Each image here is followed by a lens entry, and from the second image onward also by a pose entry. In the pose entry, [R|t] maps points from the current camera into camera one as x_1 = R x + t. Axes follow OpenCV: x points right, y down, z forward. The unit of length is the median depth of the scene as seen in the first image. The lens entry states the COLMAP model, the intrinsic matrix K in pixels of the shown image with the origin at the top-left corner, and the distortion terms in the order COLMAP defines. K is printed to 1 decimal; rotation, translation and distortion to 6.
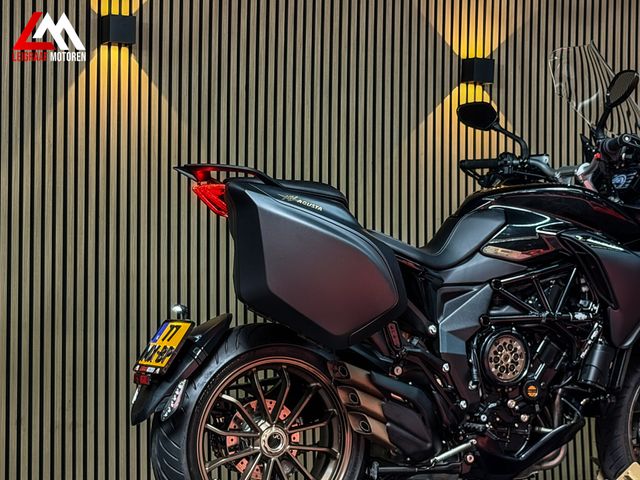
lens RADIAL K [[1406.1, 0, 320.5], [0, 1406.1, 253.3], [0, 0, 1]] dist [0.138112, 0.000000]
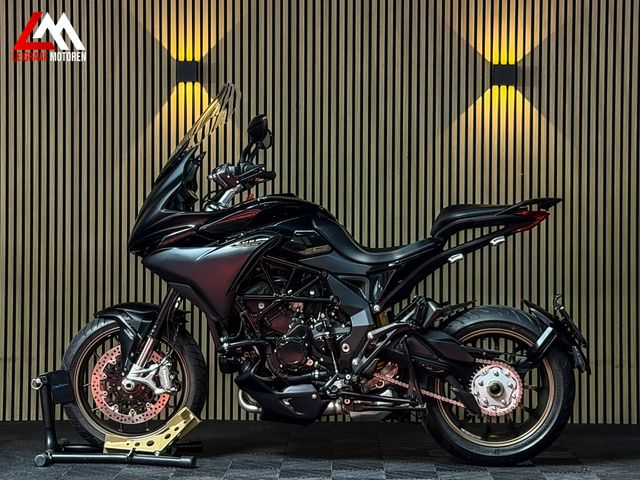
lens RADIAL K [[1426.2, 0, 308.5], [0, 1426.2, 241.9], [0, 0, 1]] dist [0.129875, 0.000000]
pose [[0.877994, 0.002144, -0.478666, 0.782400], [0.022695, 0.998679, 0.046101, -0.069924], [0.478132, -0.051339, 0.876786, -0.196877]]
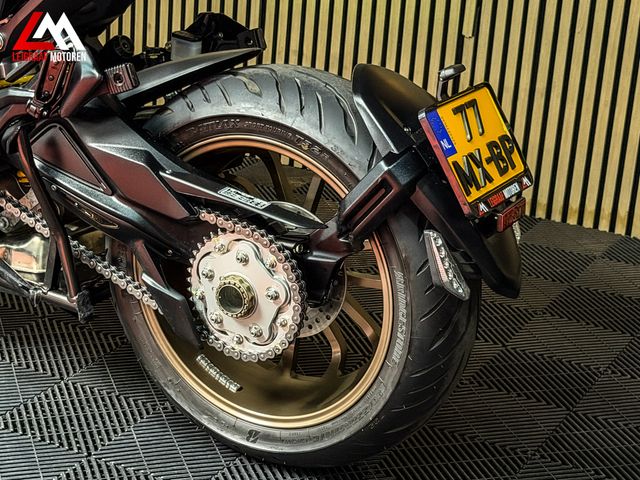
lens RADIAL K [[1426.2, 0, 323.5], [0, 1426.2, 243.2], [0, 0, 1]] dist [0.129875, 0.000000]
pose [[0.576531, 0.305484, -0.757820, 0.692675], [-0.011256, 0.930361, 0.366473, -0.071798], [0.816998, -0.202753, 0.539820, 0.823409]]
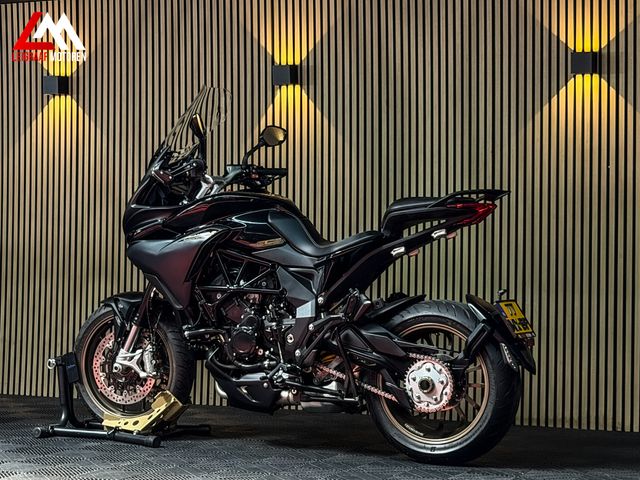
lens RADIAL K [[1426.2, 0, 320.0], [0, 1426.2, 241.2], [0, 0, 1]] dist [0.129875, 0.000000]
pose [[0.612146, -0.000210, -0.790745, 1.280349], [0.034957, 0.999029, 0.026797, -0.036403], [0.789972, -0.044046, 0.611559, 0.186446]]
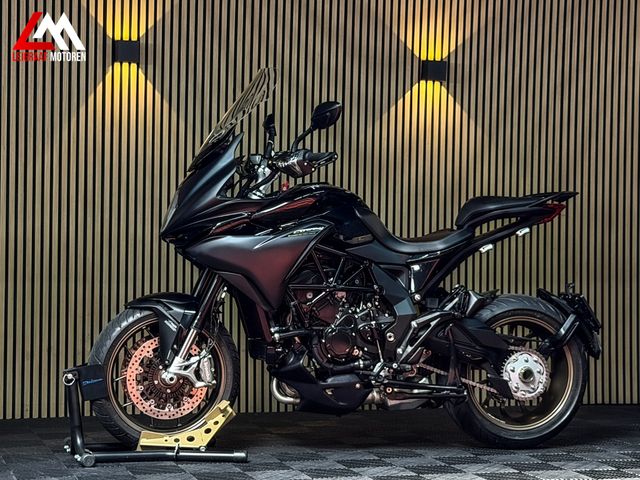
lens RADIAL K [[1426.2, 0, 305.8], [0, 1426.2, 245.4], [0, 0, 1]] dist [0.129875, 0.000000]
pose [[0.984155, 0.013015, -0.176831, 0.321776], [-0.002831, 0.998329, 0.057724, -0.071591], [0.177286, -0.056309, 0.982547, -0.344089]]
